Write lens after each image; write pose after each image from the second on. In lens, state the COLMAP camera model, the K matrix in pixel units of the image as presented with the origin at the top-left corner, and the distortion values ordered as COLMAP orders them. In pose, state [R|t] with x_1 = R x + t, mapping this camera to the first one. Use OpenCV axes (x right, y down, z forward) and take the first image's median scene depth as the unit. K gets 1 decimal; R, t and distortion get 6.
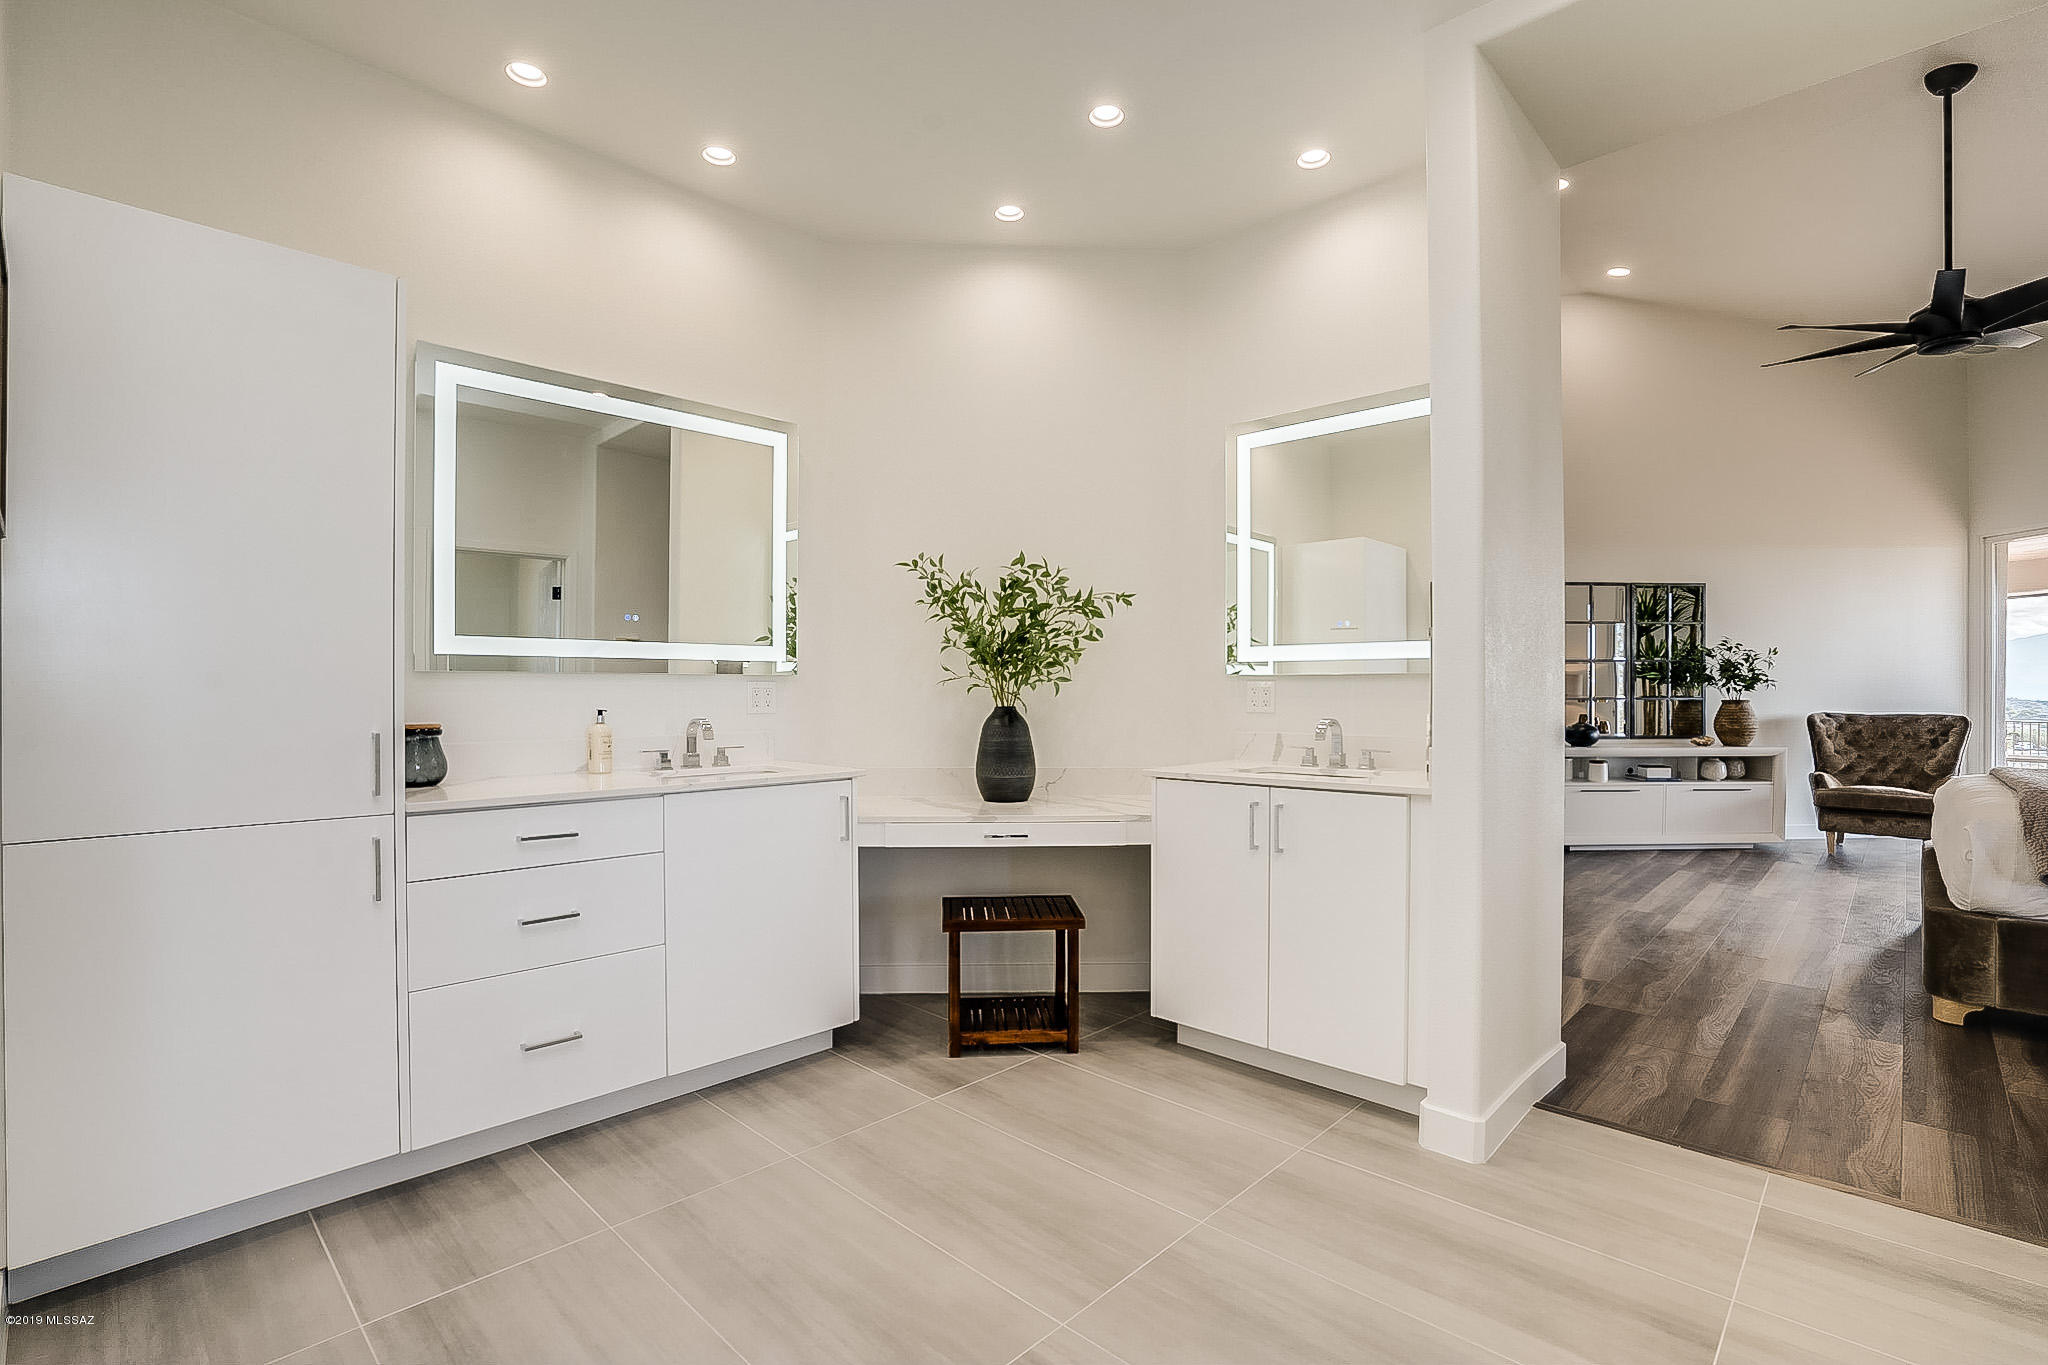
lens RADIAL K [[939.6, 0, 1030.9], [0, 939.6, 690.7], [0, 0, 1]] dist [0.003690, 0.000521]
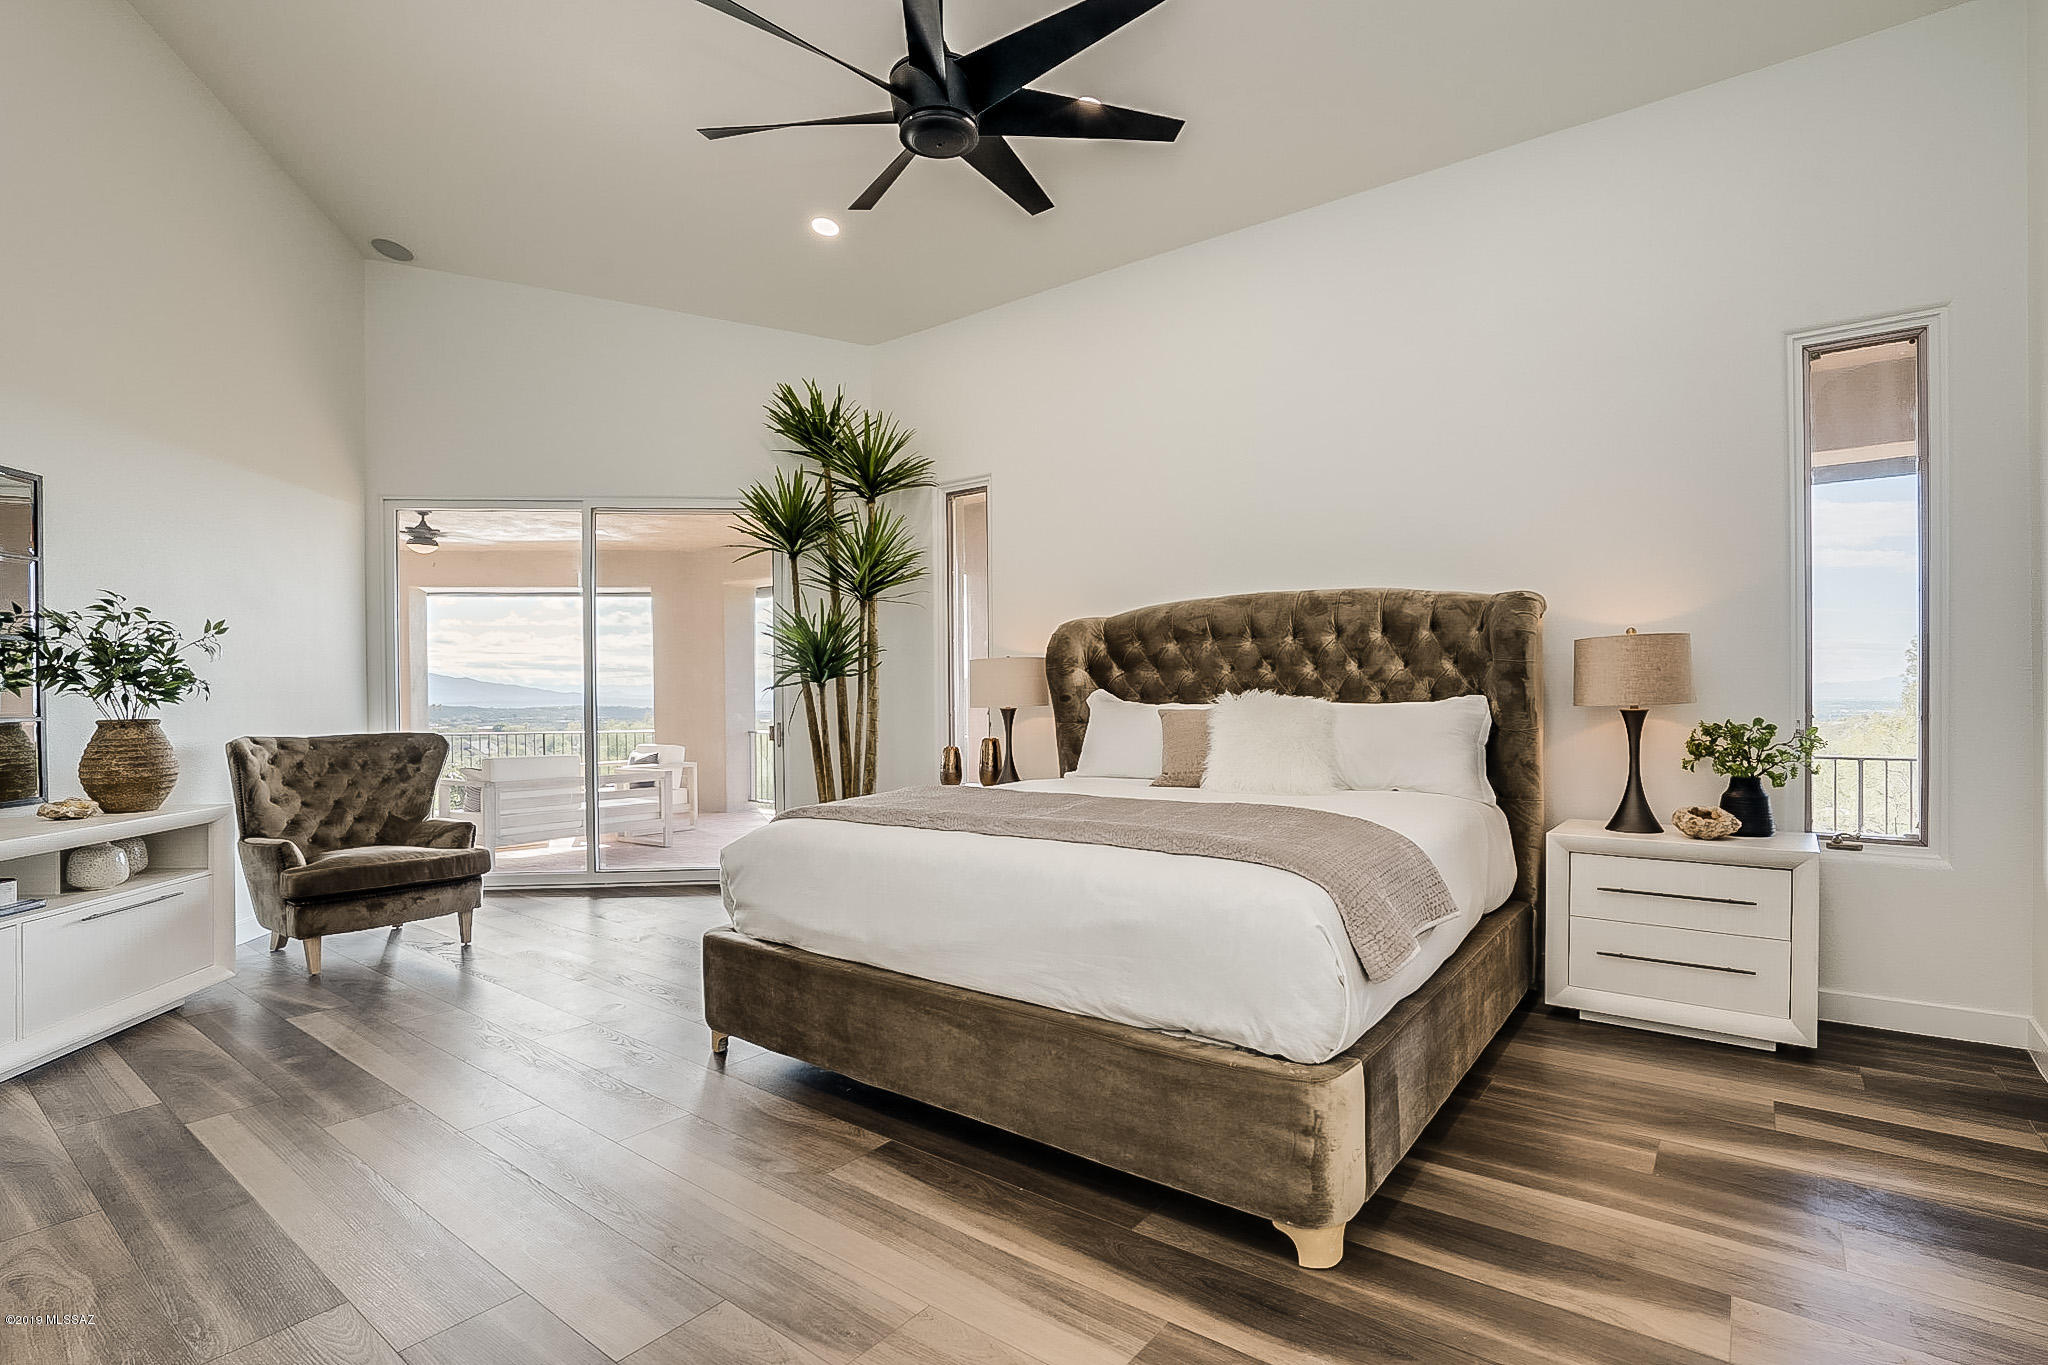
lens RADIAL K [[939.6, 0, 1030.3], [0, 939.6, 694.3], [0, 0, 1]] dist [0.003690, 0.000521]
pose [[-0.126634, -0.001206, 0.991949, 0.189121], [0.000496, 0.999999, 0.001279, -0.004427], [-0.991949, 0.000654, -0.126633, 0.593409]]
